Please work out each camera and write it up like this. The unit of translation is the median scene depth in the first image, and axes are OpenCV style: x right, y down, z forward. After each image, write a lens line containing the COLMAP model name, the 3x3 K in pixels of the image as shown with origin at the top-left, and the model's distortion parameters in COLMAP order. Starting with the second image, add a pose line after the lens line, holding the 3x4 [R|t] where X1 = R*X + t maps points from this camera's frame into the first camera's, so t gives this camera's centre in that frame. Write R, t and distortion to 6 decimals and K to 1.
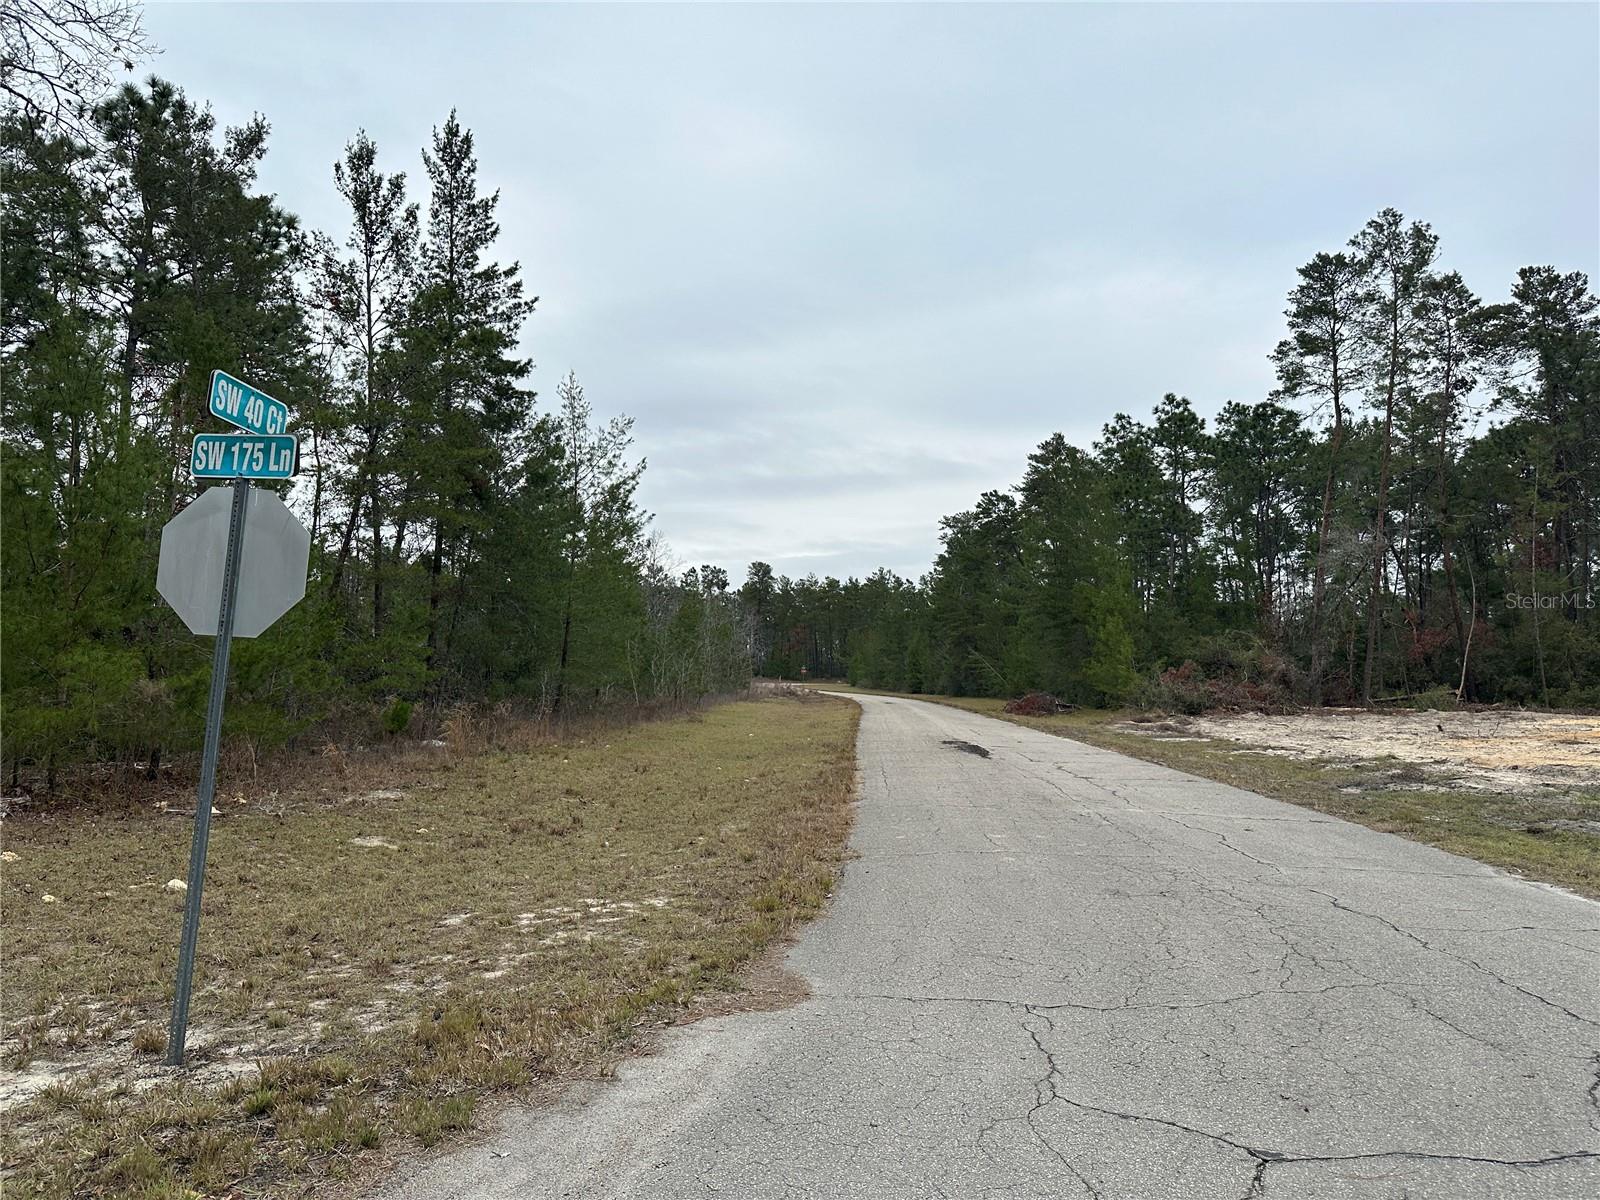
lens RADIAL K [[1108.2, 0, 804.6], [0, 1108.2, 612.1], [0, 0, 1]] dist [0.045037, -0.057969]
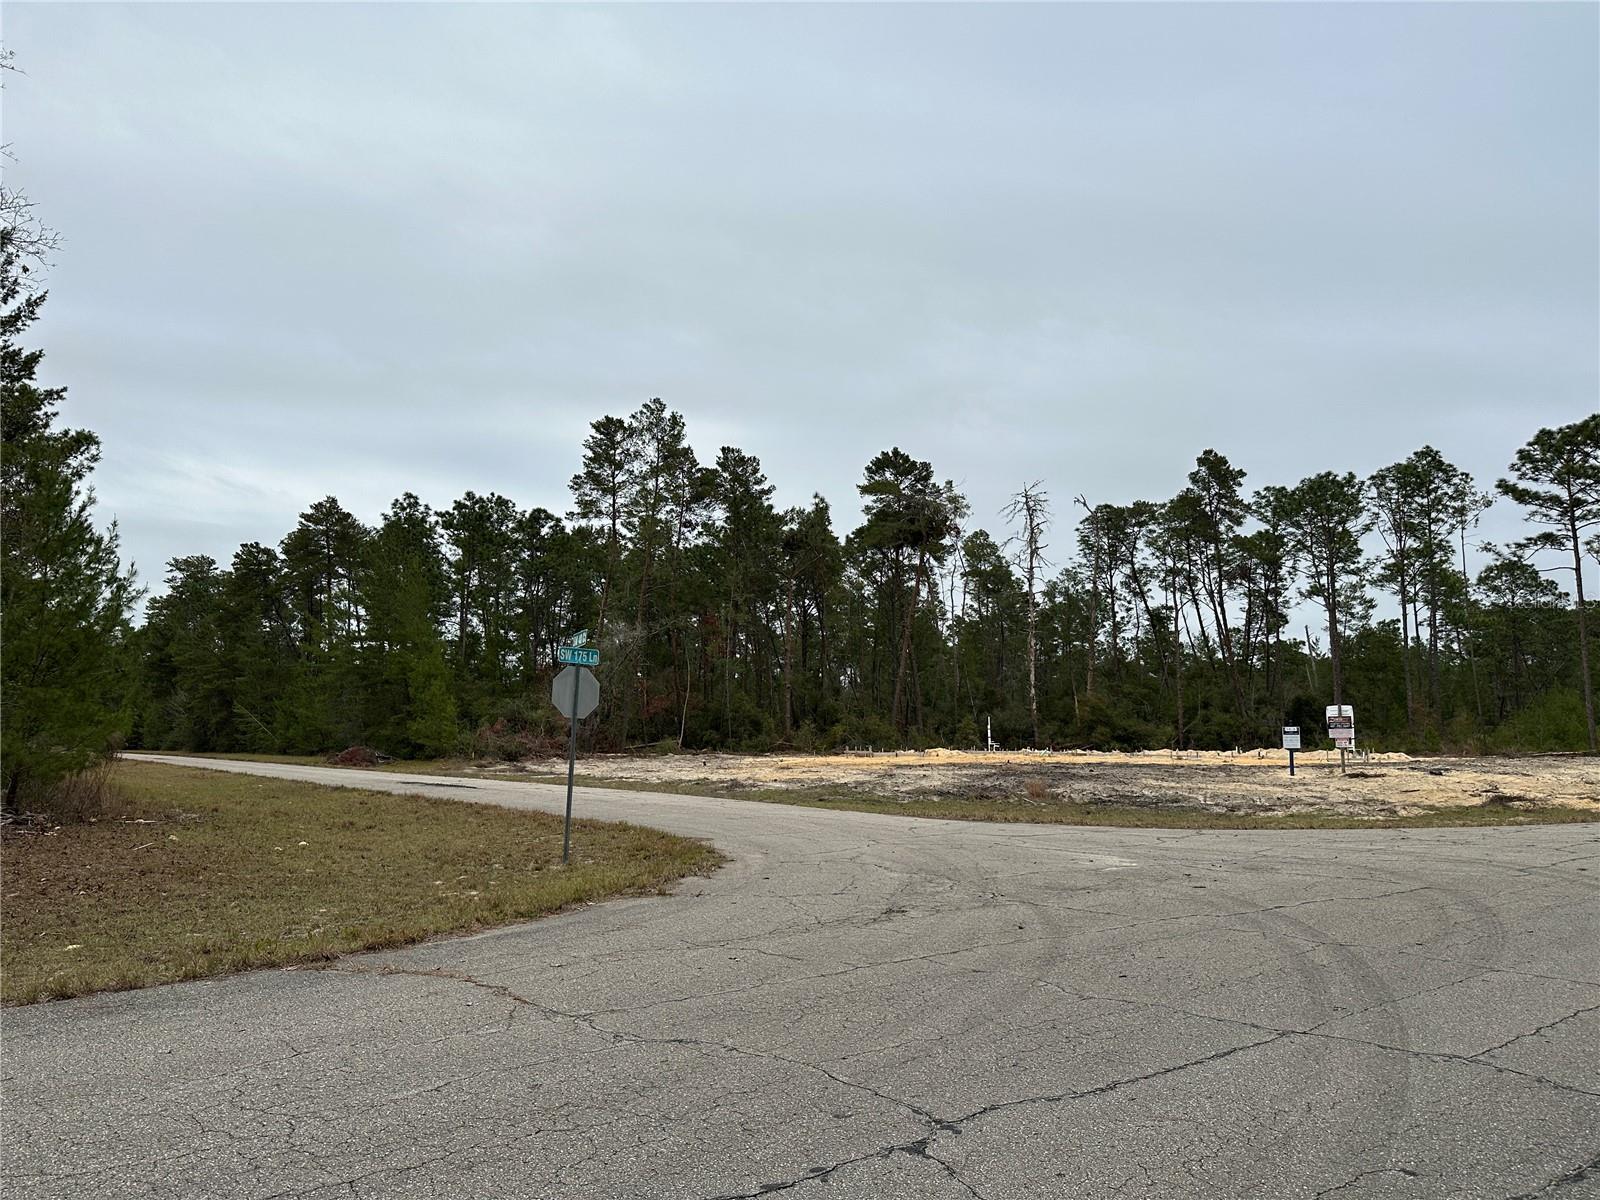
lens RADIAL K [[1108.2, 0, 807.4], [0, 1108.2, 604.3], [0, 0, 1]] dist [0.045037, -0.057969]
pose [[0.760076, 0.076031, 0.645371, -0.202929], [-0.040497, 0.996743, -0.069731, -0.010344], [-0.648571, 0.026866, 0.760680, -0.170404]]
